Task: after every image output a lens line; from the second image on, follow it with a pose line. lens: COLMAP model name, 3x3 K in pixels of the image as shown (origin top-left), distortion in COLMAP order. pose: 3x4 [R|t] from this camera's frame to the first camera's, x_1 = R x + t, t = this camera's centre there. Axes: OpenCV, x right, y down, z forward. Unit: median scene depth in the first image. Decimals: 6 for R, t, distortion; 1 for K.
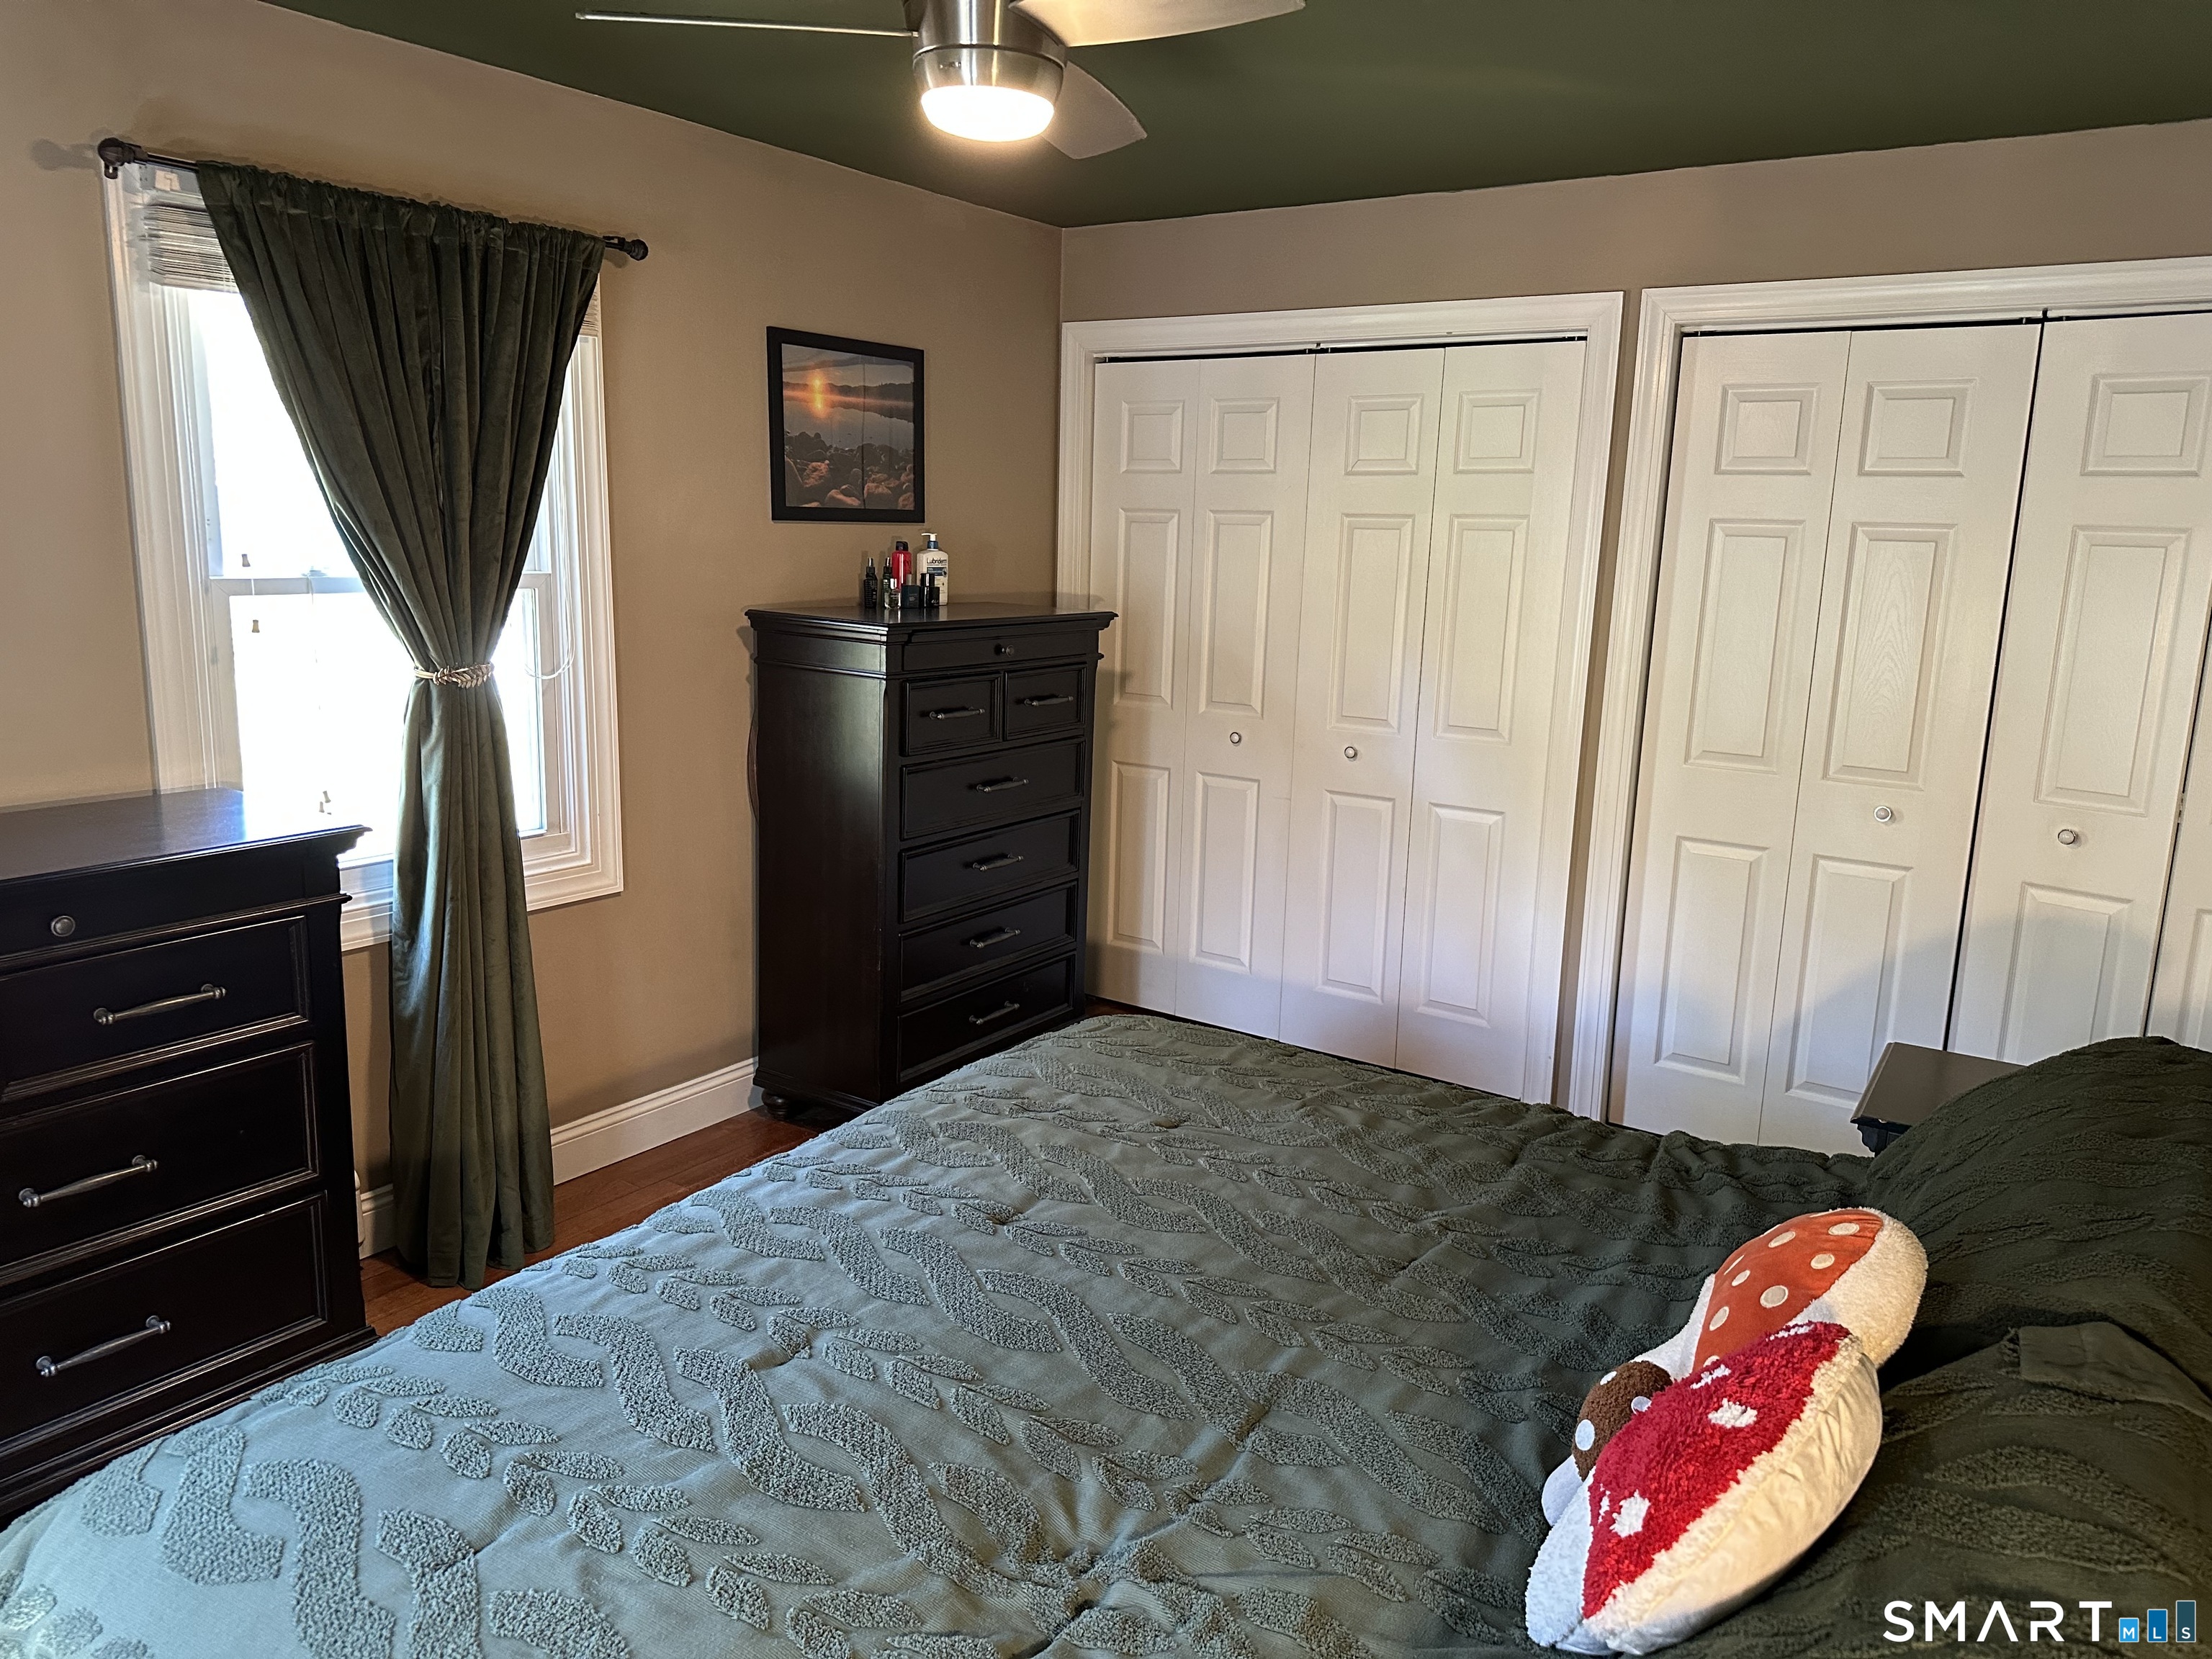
lens RADIAL K [[1540.3, 0, 1114.3], [0, 1540.3, 815.9], [0, 0, 1]] dist [0.091854, -0.121952]
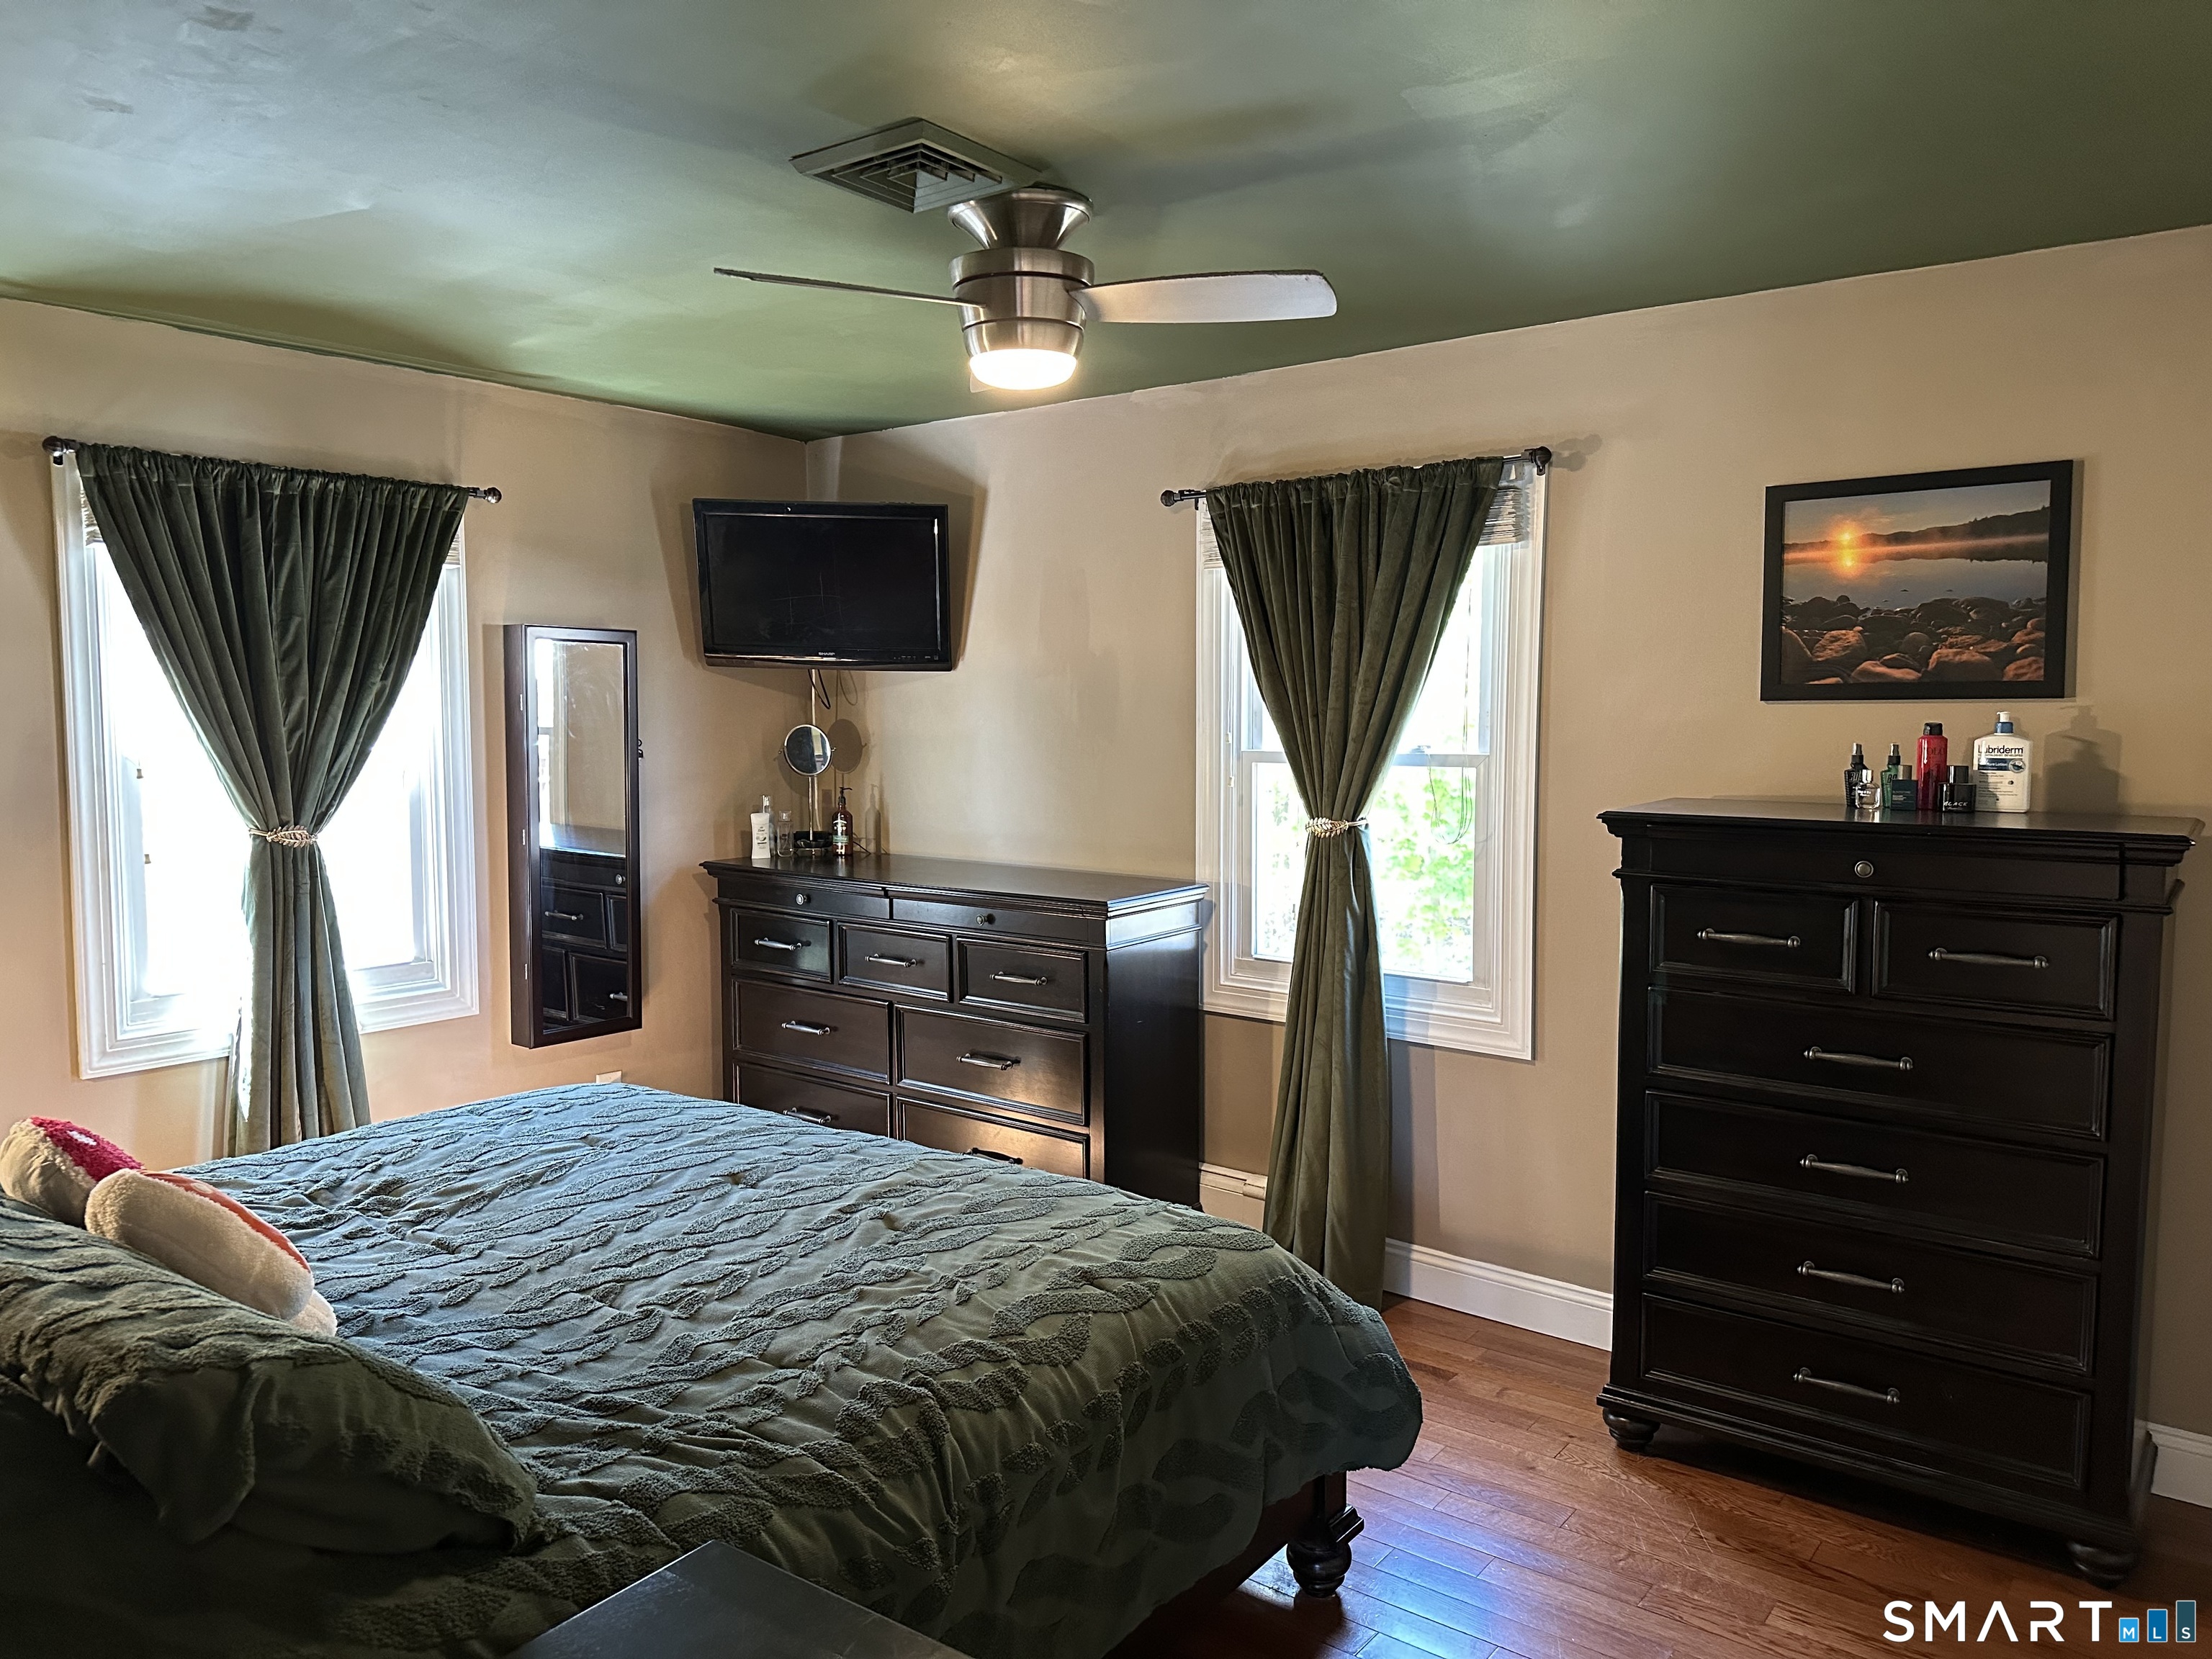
lens RADIAL K [[1558.6, 0, 1139.7], [0, 1558.6, 829.1], [0, 0, 1]] dist [-0.003457, -0.003966]
pose [[-0.050424, 0.041004, -0.997886, 0.652989], [-0.192176, 0.980087, 0.049984, -0.094149], [0.980064, 0.194290, -0.041540, 0.687837]]
